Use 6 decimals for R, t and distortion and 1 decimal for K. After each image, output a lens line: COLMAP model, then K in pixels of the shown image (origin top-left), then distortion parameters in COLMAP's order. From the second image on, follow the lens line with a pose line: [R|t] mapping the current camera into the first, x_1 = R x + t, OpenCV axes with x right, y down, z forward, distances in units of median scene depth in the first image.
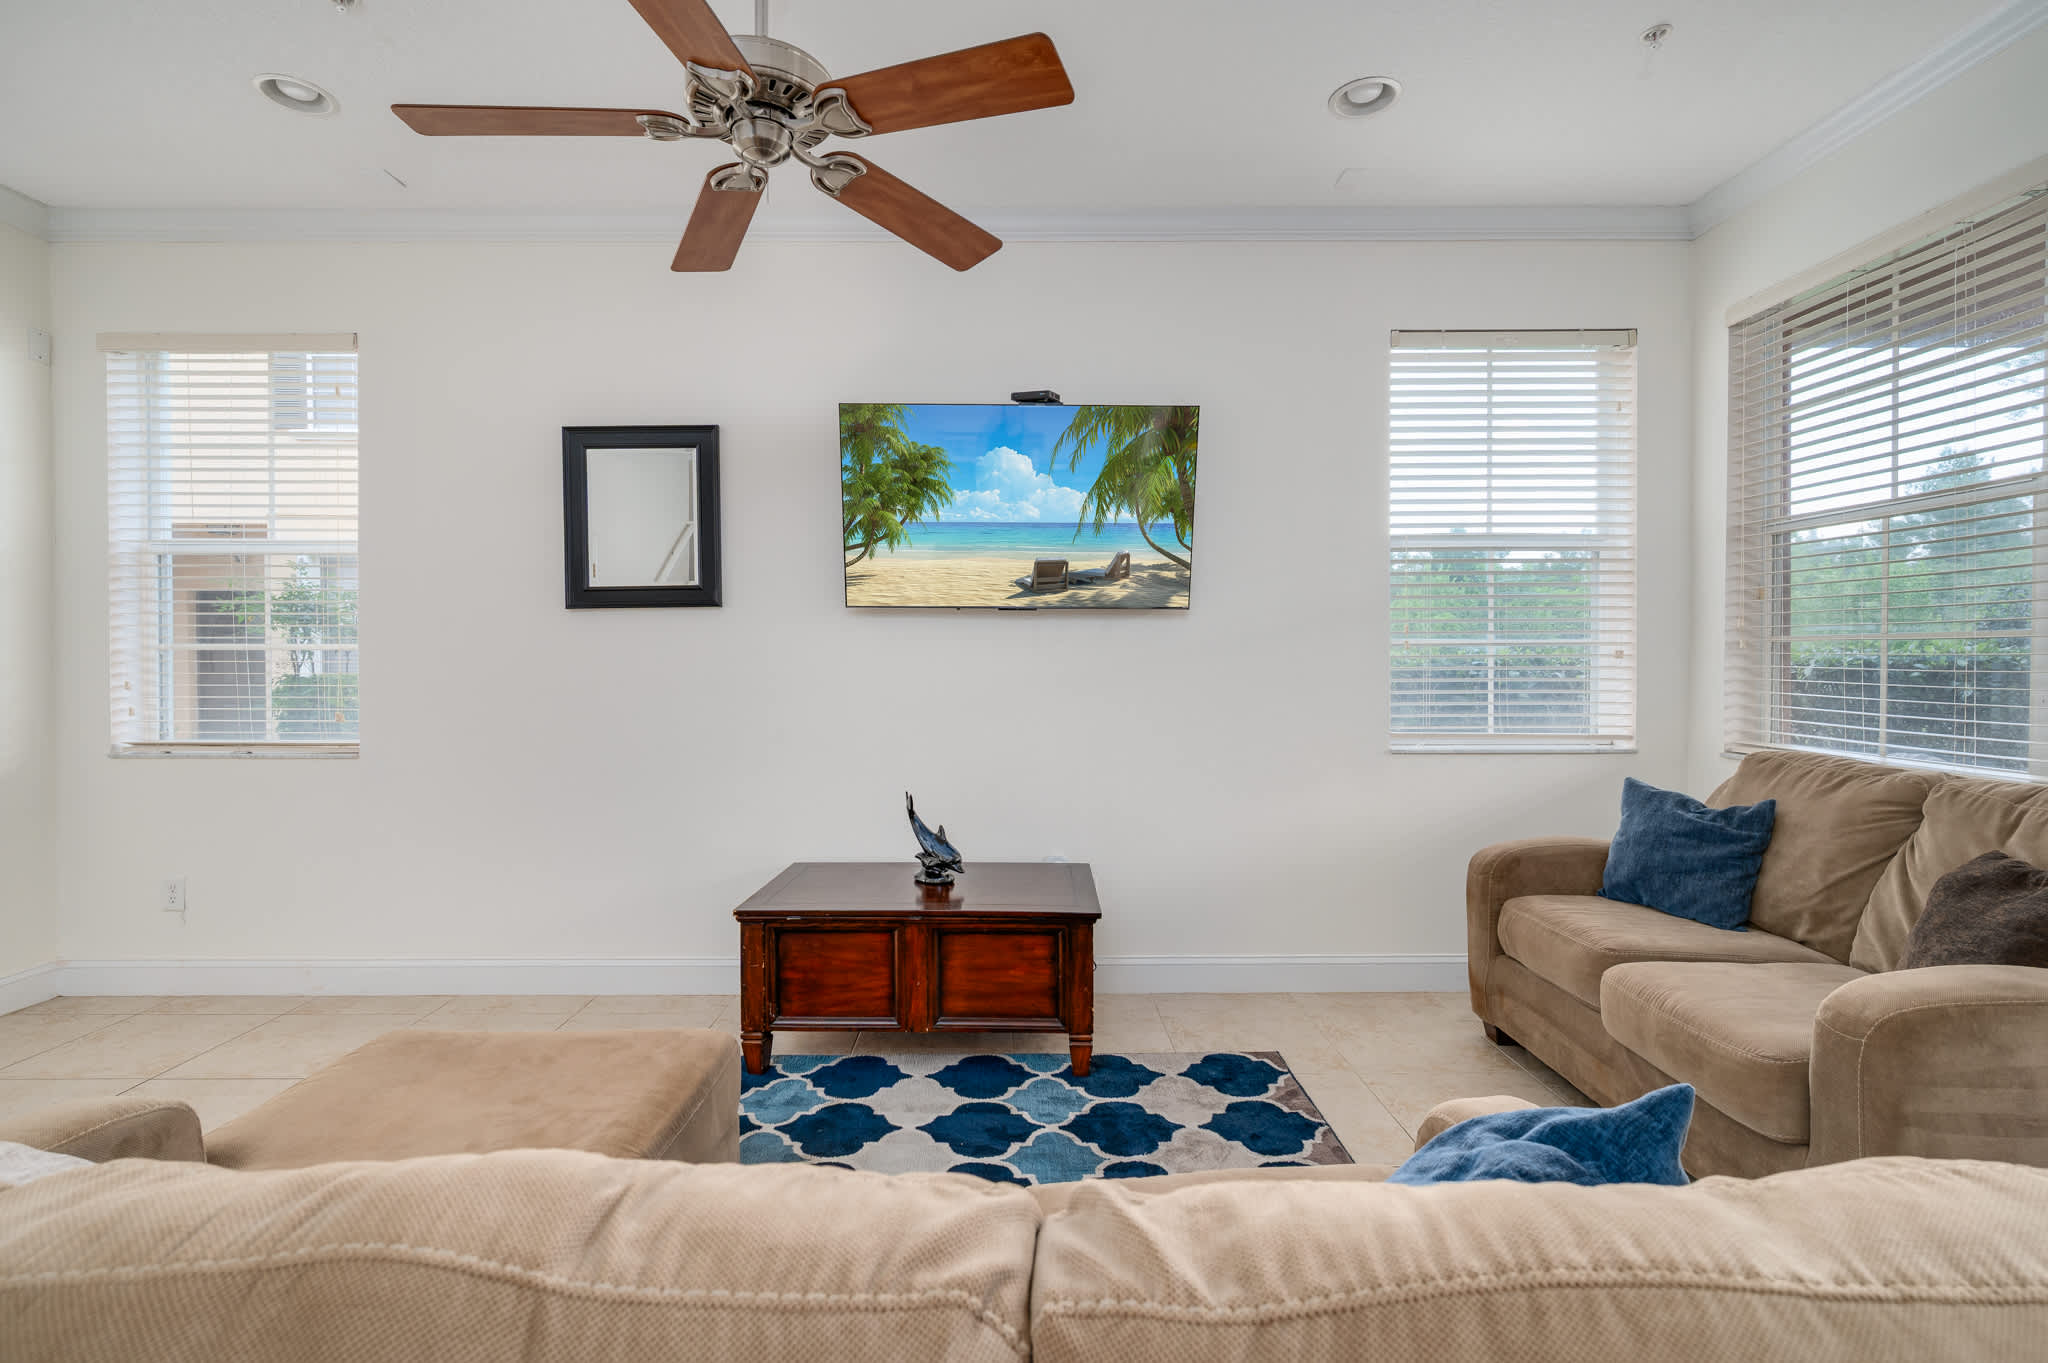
lens RADIAL K [[961.9, 0, 1047.9], [0, 961.9, 664.9], [0, 0, 1]] dist [-0.000426, -0.000096]
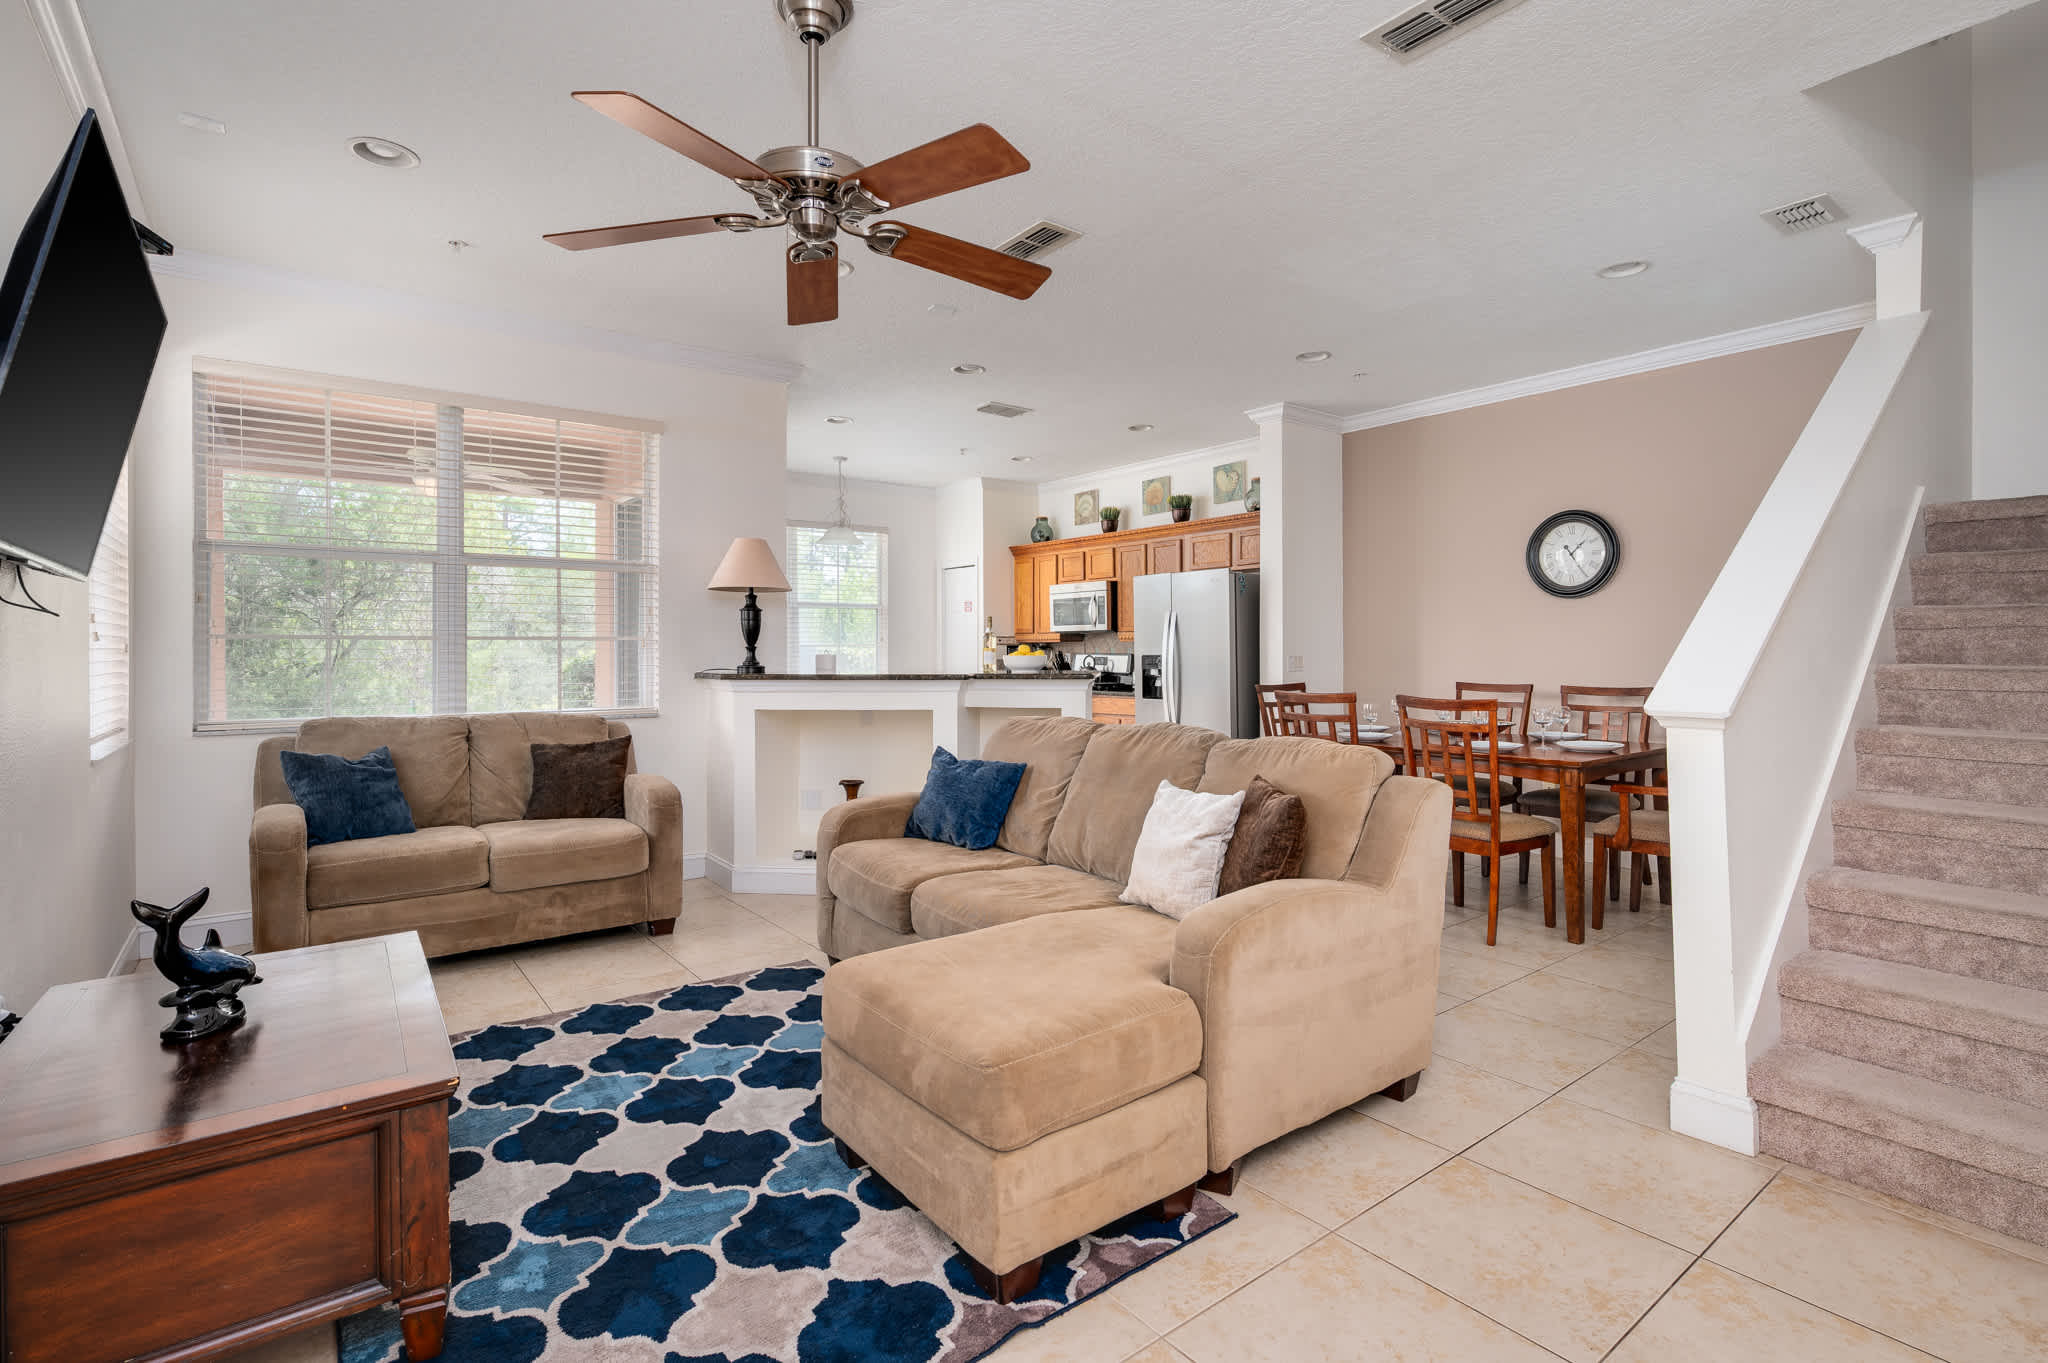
lens RADIAL K [[908.3, 0, 1022.1], [0, 908.3, 644.7], [0, 0, 1]] dist [0.000408, 0.000091]
pose [[-0.589995, 0.008062, 0.807367, -0.817436], [0.010782, 0.999940, -0.002106, -0.003566], [-0.807335, 0.007462, -0.590046, 0.871867]]
